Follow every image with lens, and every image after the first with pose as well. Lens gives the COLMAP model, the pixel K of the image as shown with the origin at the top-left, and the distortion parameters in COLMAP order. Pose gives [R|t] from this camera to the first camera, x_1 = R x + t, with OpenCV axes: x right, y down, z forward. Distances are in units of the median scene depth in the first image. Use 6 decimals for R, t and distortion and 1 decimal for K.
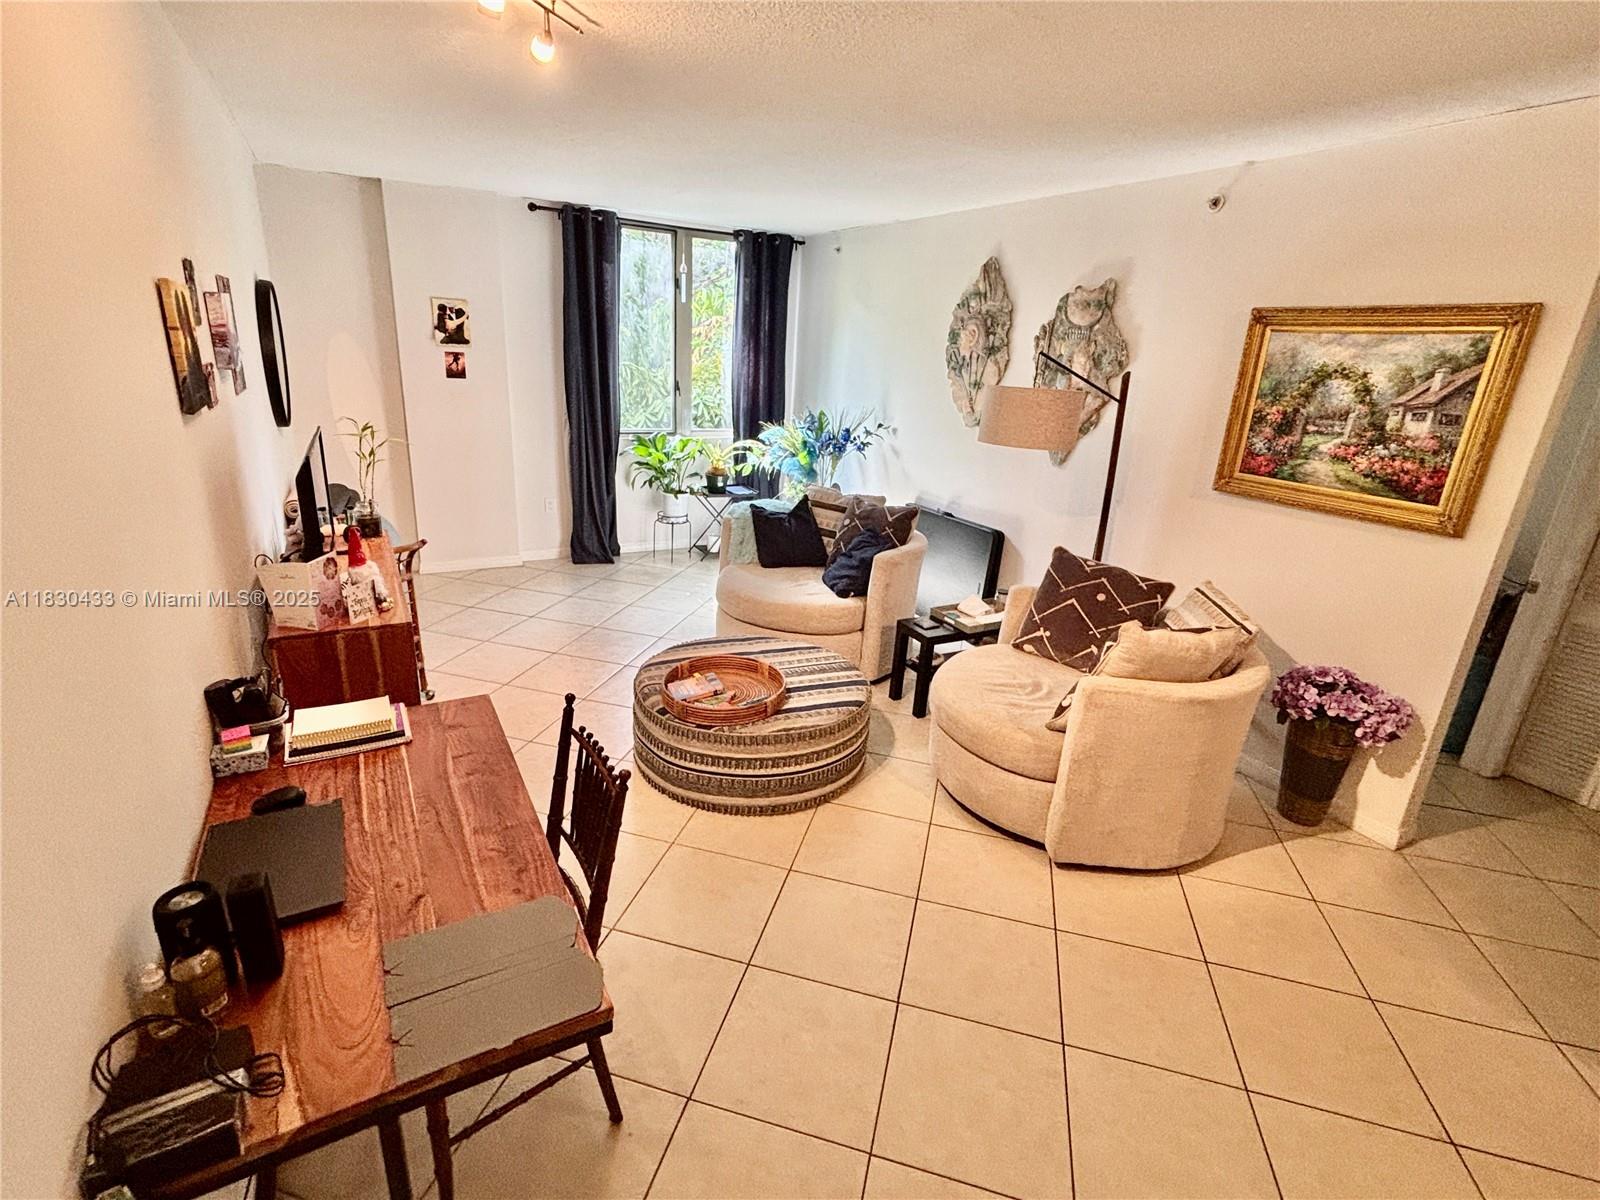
lens RADIAL K [[753.3, 0, 800.0], [0, 753.3, 600.0], [0, 0, 1]] dist [0.010661, -0.025157]
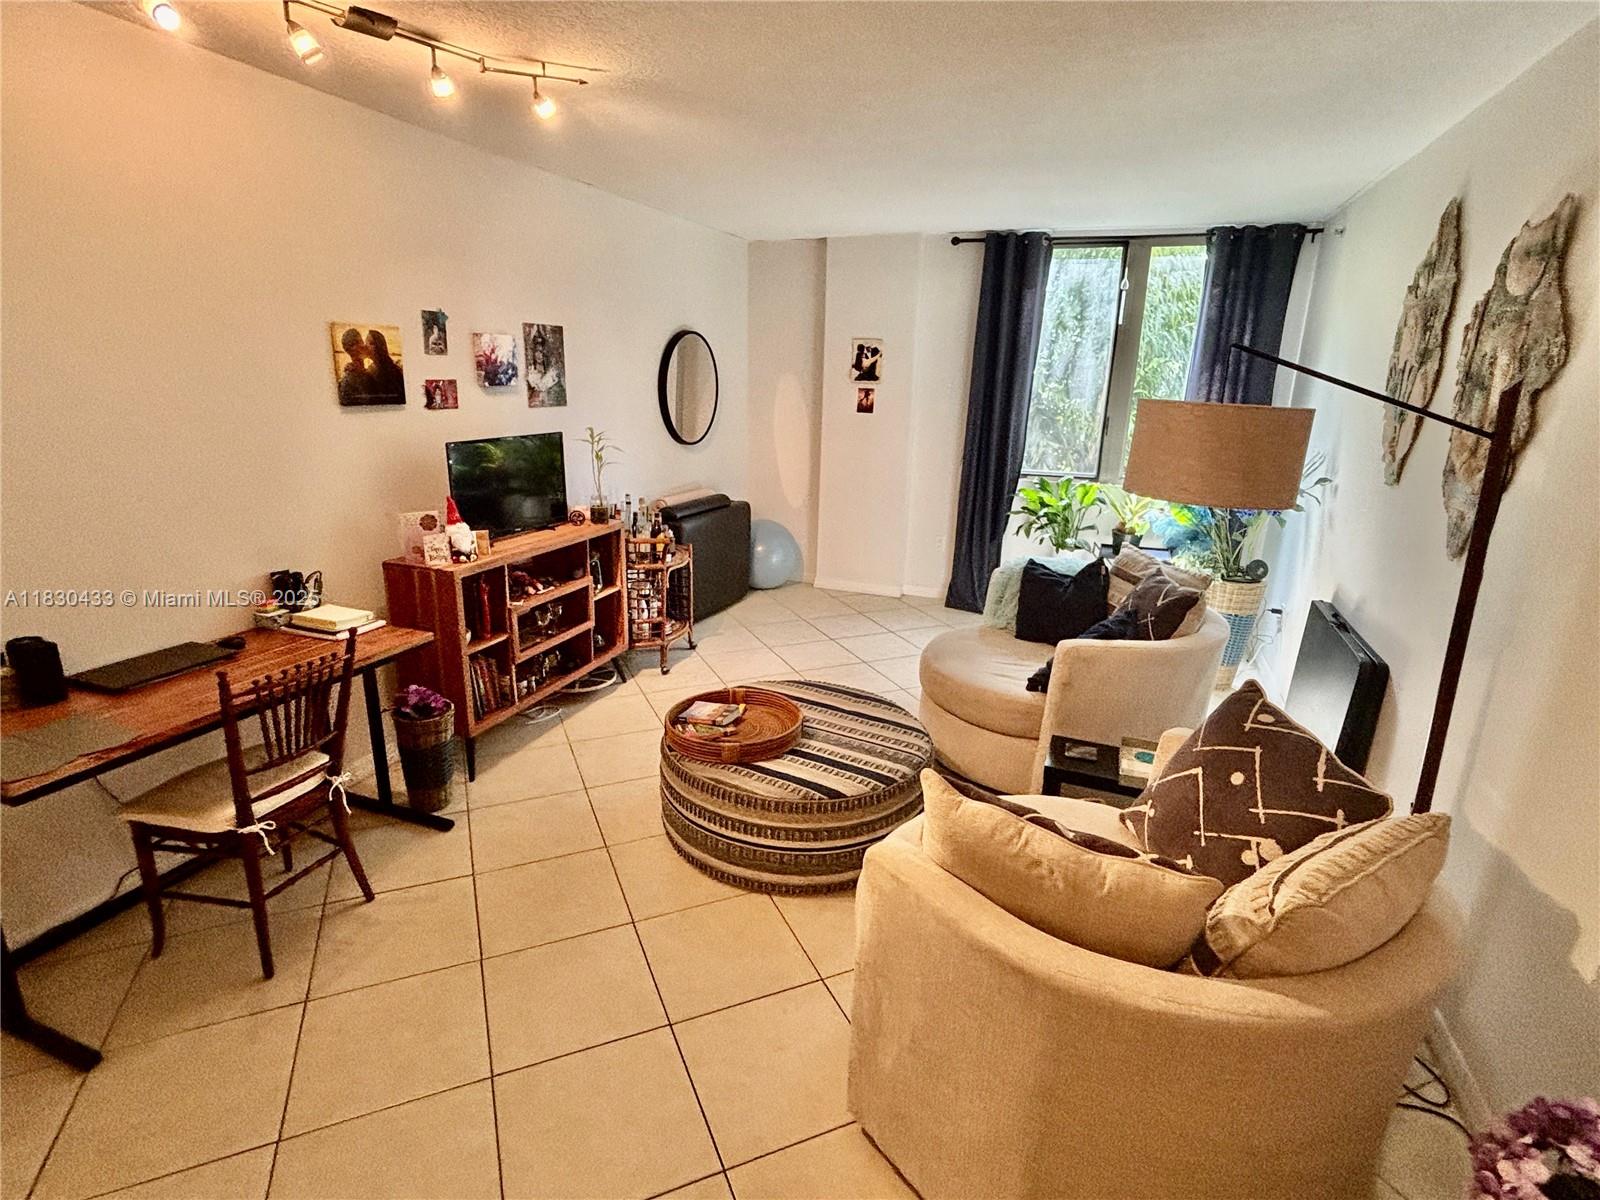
lens RADIAL K [[796.7, 0, 800.0], [0, 796.7, 600.0], [0, 0, 1]] dist [0.027702, -0.032406]
pose [[0.632609, 0.175479, -0.754329, 0.411479], [-0.238903, 0.970709, 0.025462, -0.045740], [0.736703, 0.164104, 0.656002, 0.249913]]
